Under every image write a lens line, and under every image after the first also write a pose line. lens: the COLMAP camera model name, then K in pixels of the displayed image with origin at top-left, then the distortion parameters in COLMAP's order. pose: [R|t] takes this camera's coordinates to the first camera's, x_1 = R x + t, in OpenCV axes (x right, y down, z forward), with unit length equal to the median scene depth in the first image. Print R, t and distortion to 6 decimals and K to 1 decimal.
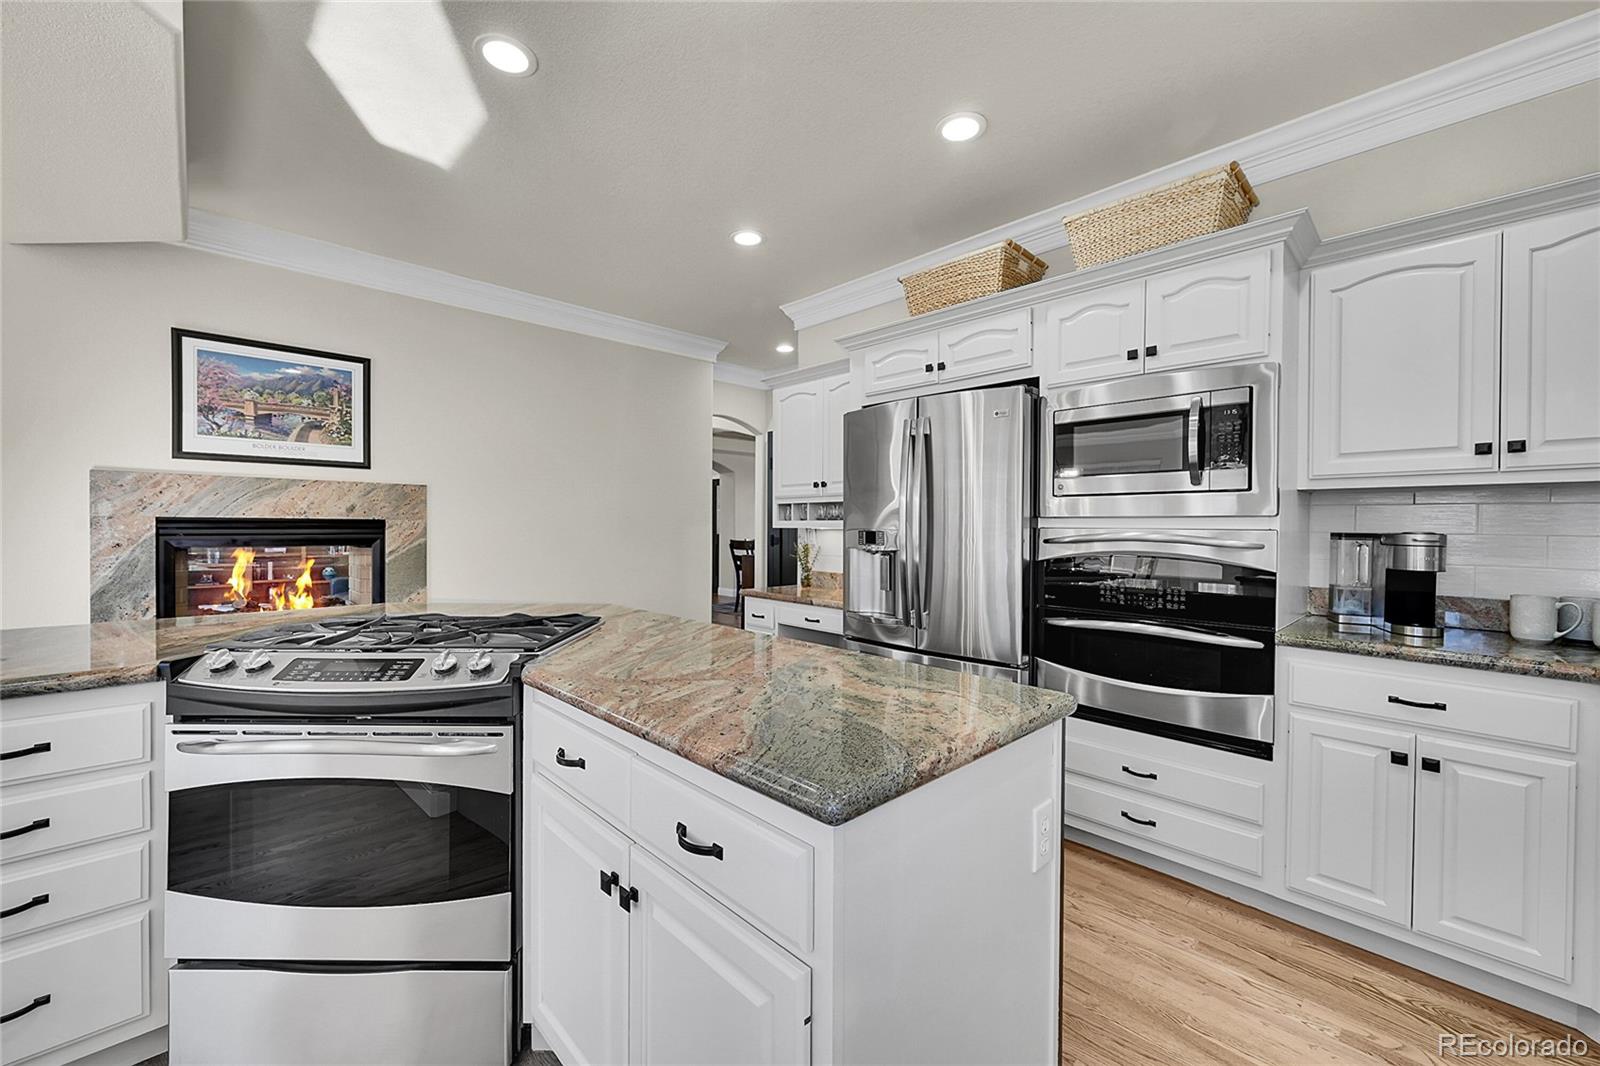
lens RADIAL K [[630.5, 0, 795.2], [0, 630.5, 531.6], [0, 0, 1]] dist [-0.000198, 0.000026]
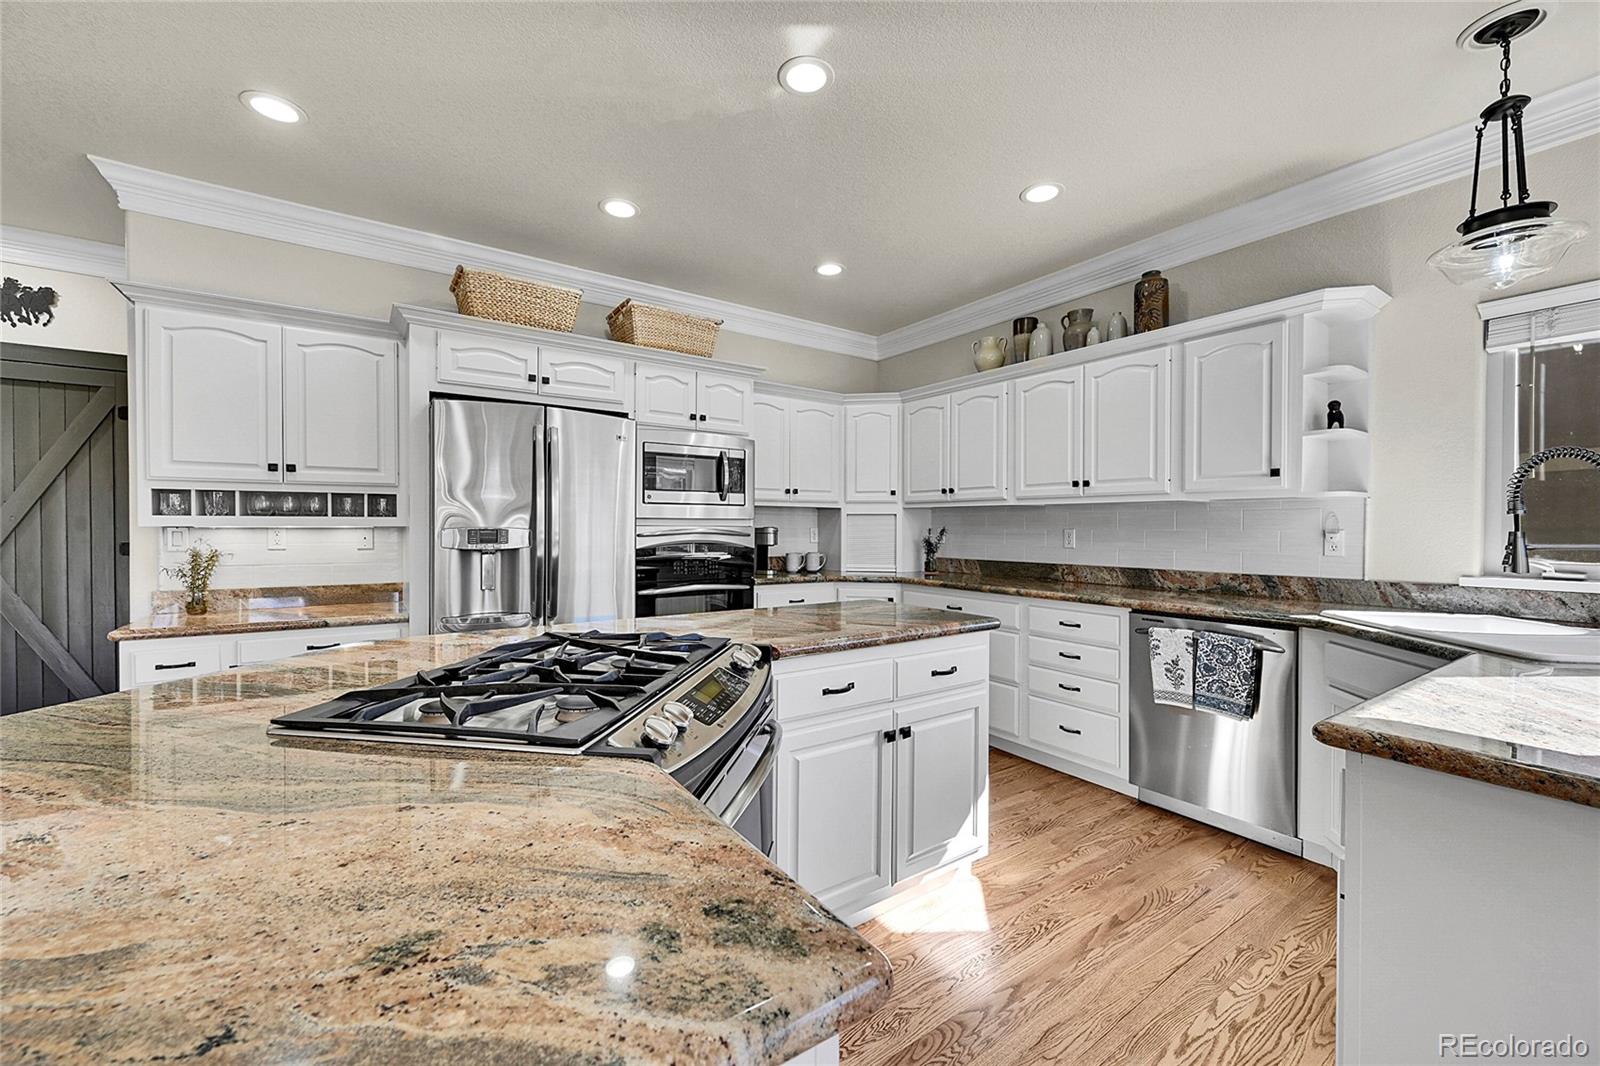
lens RADIAL K [[630.5, 0, 795.2], [0, 630.5, 531.6], [0, 0, 1]] dist [-0.000198, 0.000026]
pose [[0.166014, -0.014683, 0.986014, -0.981552], [0.005317, 0.999888, 0.013995, -0.011399], [-0.986109, 0.002920, 0.166073, 0.472967]]
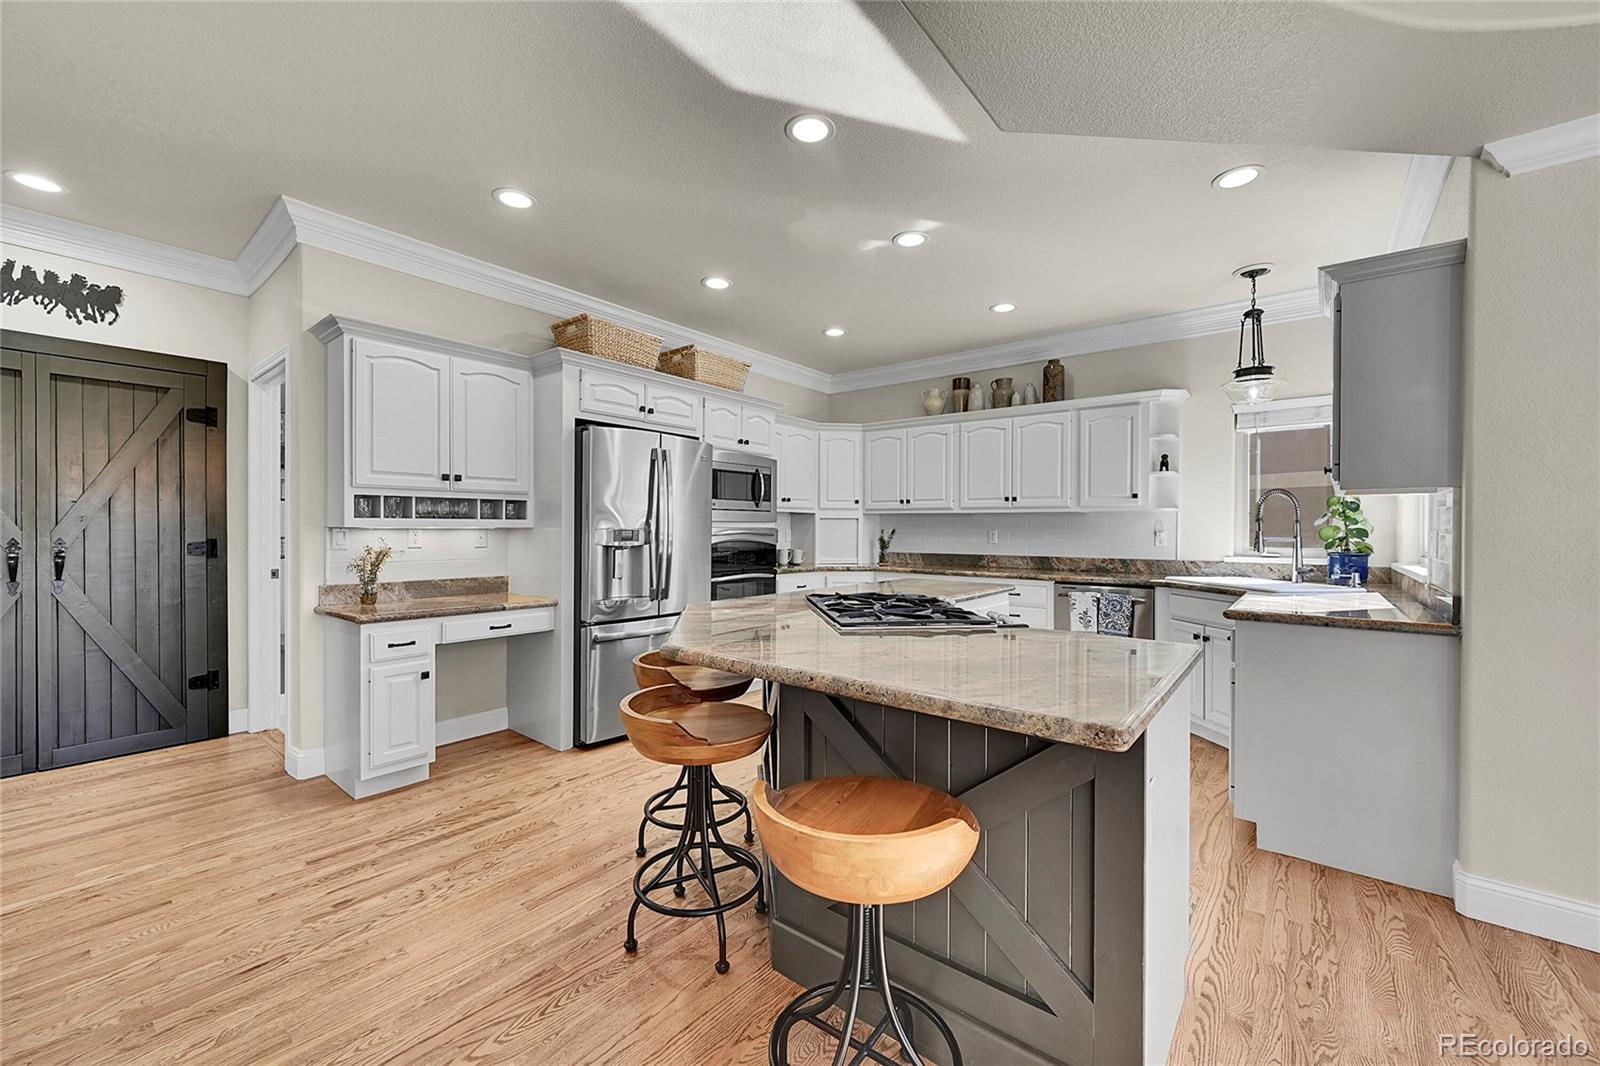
lens RADIAL K [[630.5, 0, 795.2], [0, 630.5, 531.6], [0, 0, 1]] dist [-0.000198, 0.000026]
pose [[-0.122849, -0.013305, 0.992336, -1.469422], [0.001642, 0.999906, 0.013610, -0.018608], [-0.992424, 0.003301, -0.122815, 1.057869]]
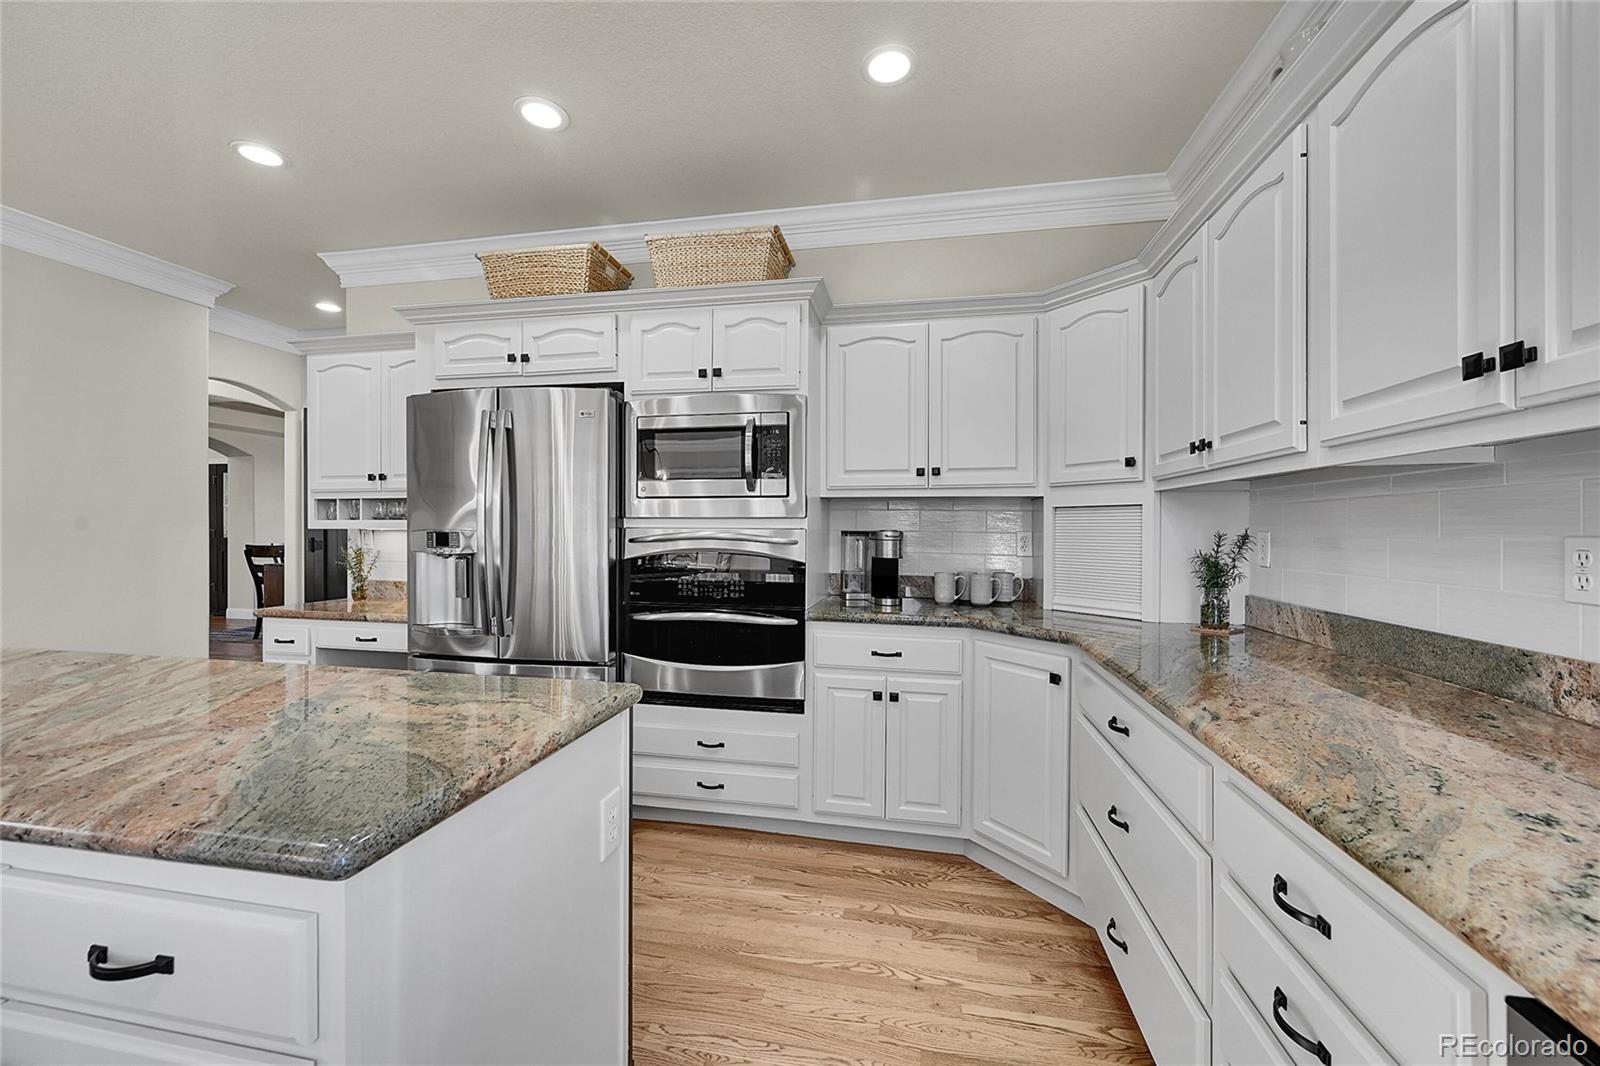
lens RADIAL K [[630.5, 0, 795.2], [0, 630.5, 531.6], [0, 0, 1]] dist [-0.000198, 0.000026]
pose [[0.820238, -0.006410, 0.571987, 0.025563], [0.006625, 0.999977, 0.001706, 0.000412], [-0.571984, 0.002390, 0.820261, -0.013966]]
